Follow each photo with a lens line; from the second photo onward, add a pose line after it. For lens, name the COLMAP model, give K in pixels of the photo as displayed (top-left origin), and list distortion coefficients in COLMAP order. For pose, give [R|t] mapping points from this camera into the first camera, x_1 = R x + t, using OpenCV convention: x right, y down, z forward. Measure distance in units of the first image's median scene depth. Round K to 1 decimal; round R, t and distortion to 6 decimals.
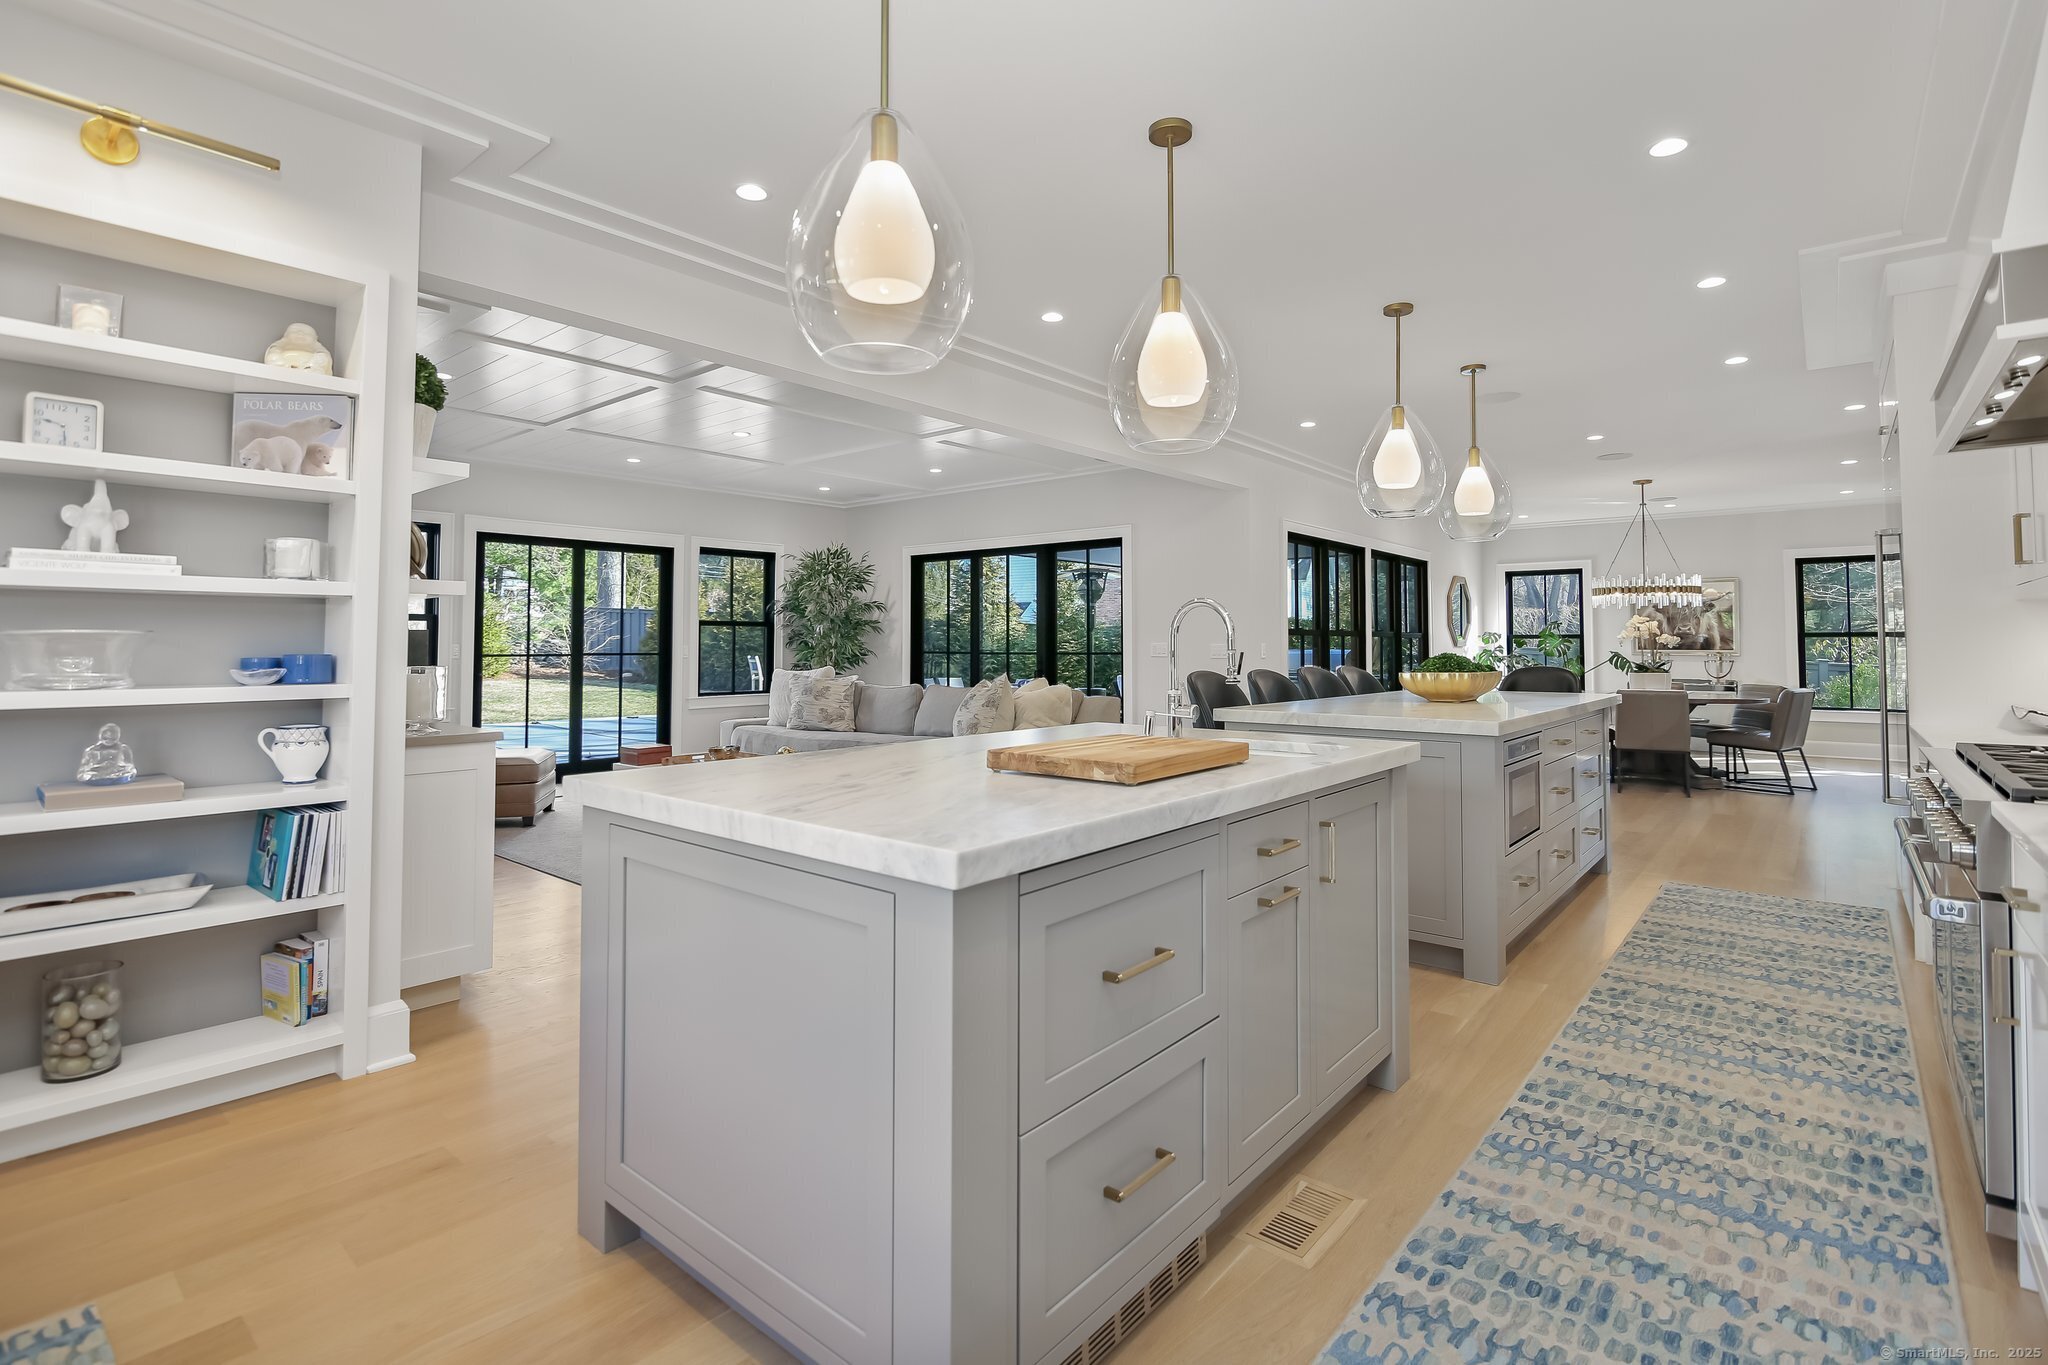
lens RADIAL K [[965.0, 0, 1017.1], [0, 965.0, 616.1], [0, 0, 1]] dist [-0.000801, -0.000058]
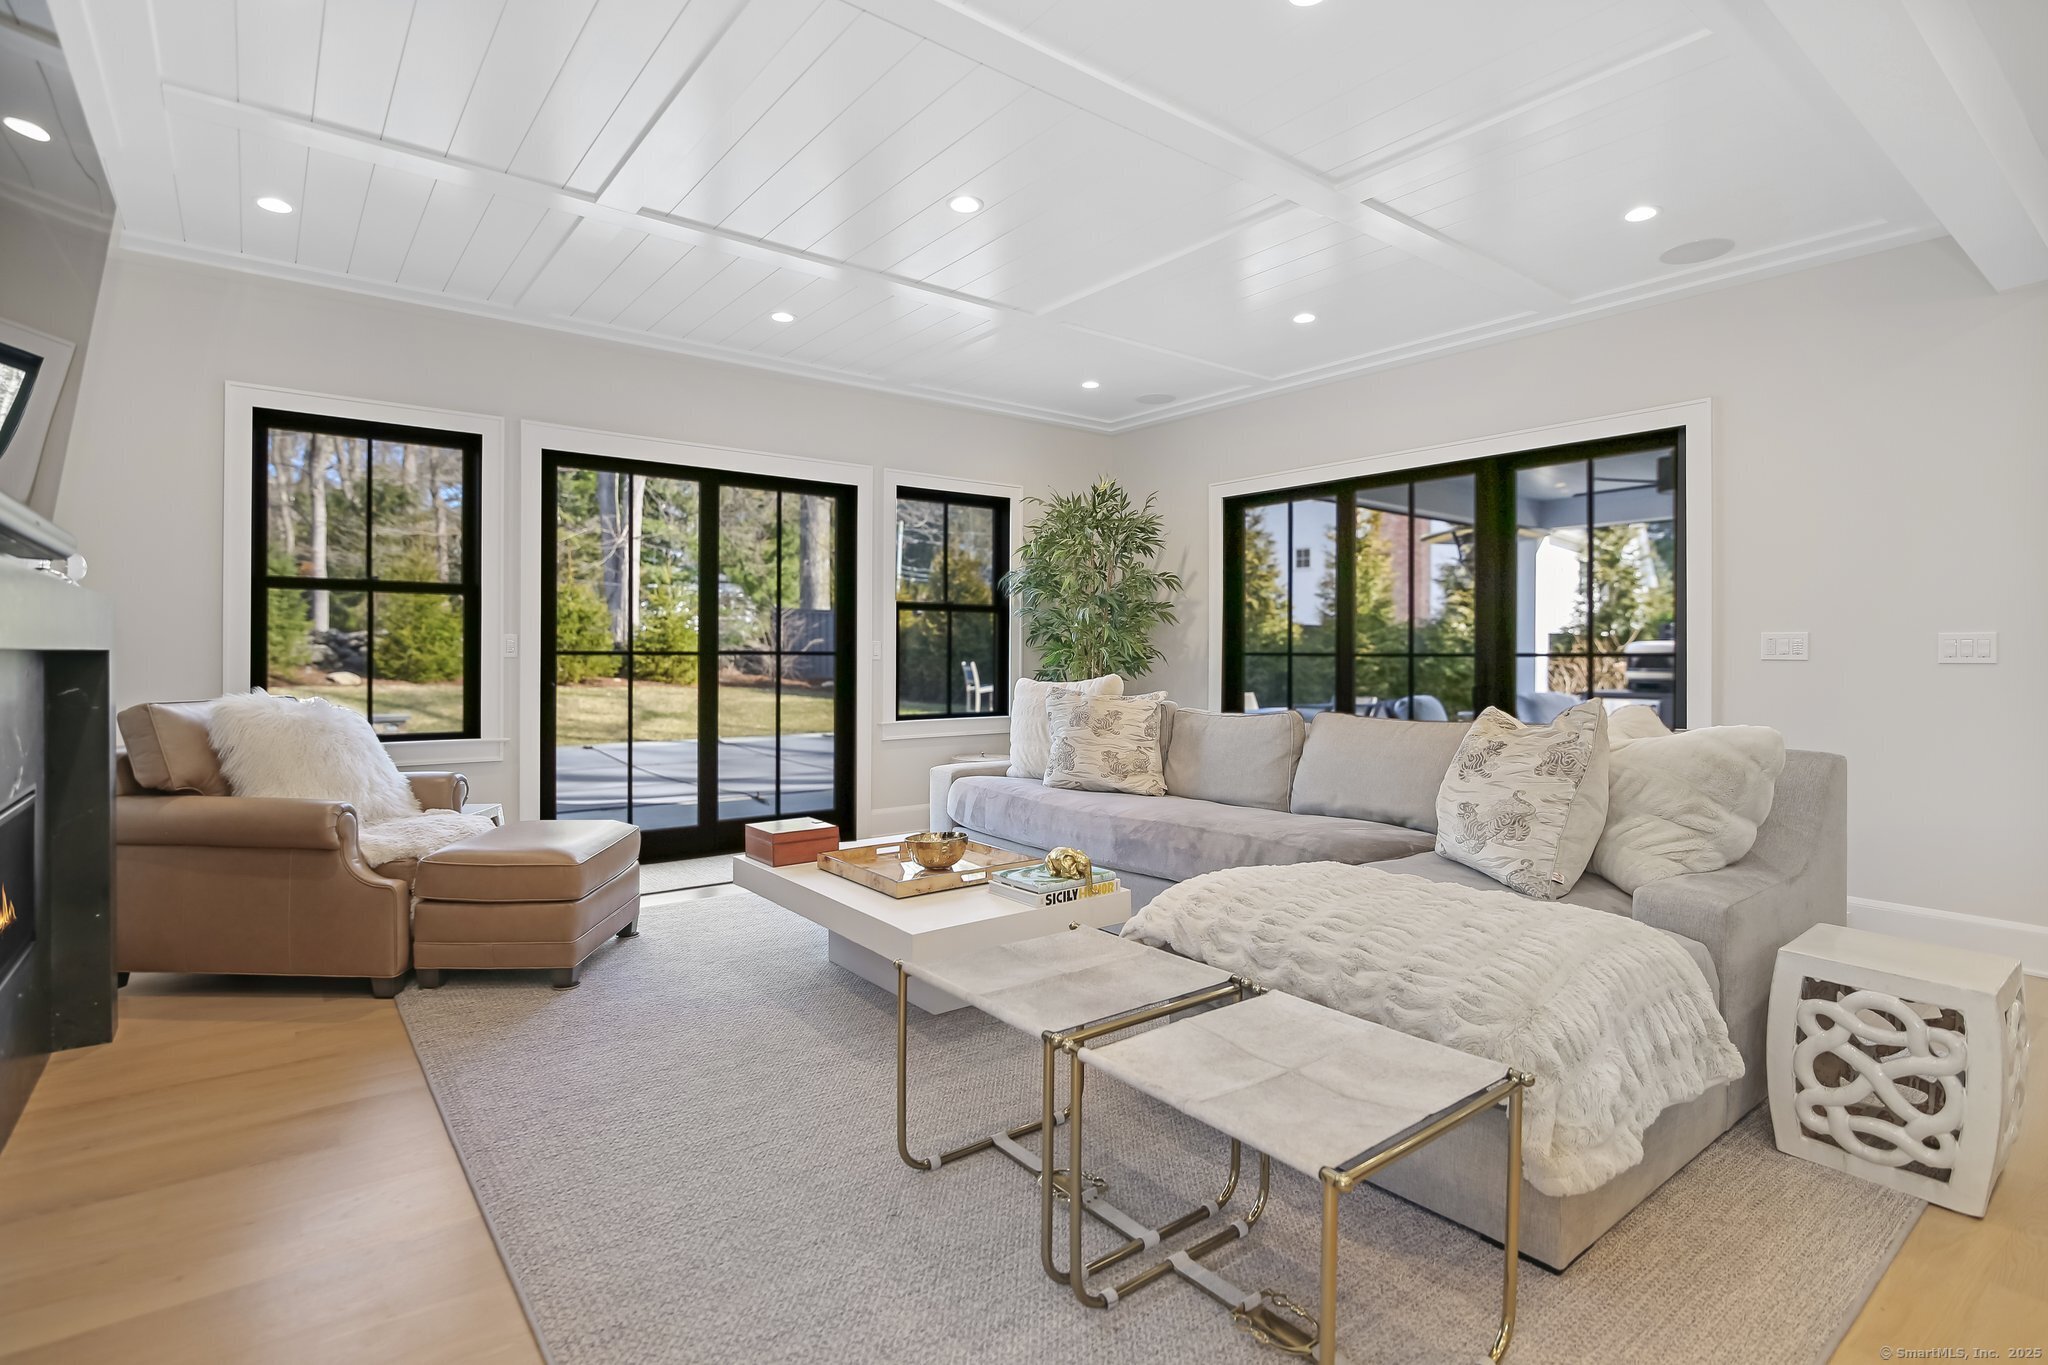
lens RADIAL K [[989.7, 0, 1024.0], [0, 989.7, 682.5], [0, 0, 1]] dist [-0.000286, -0.000001]
pose [[0.979210, 0.009972, -0.202603, -0.112215], [0.001691, 0.998355, 0.057314, 0.020351], [0.202841, -0.056465, 0.977582, 0.368343]]
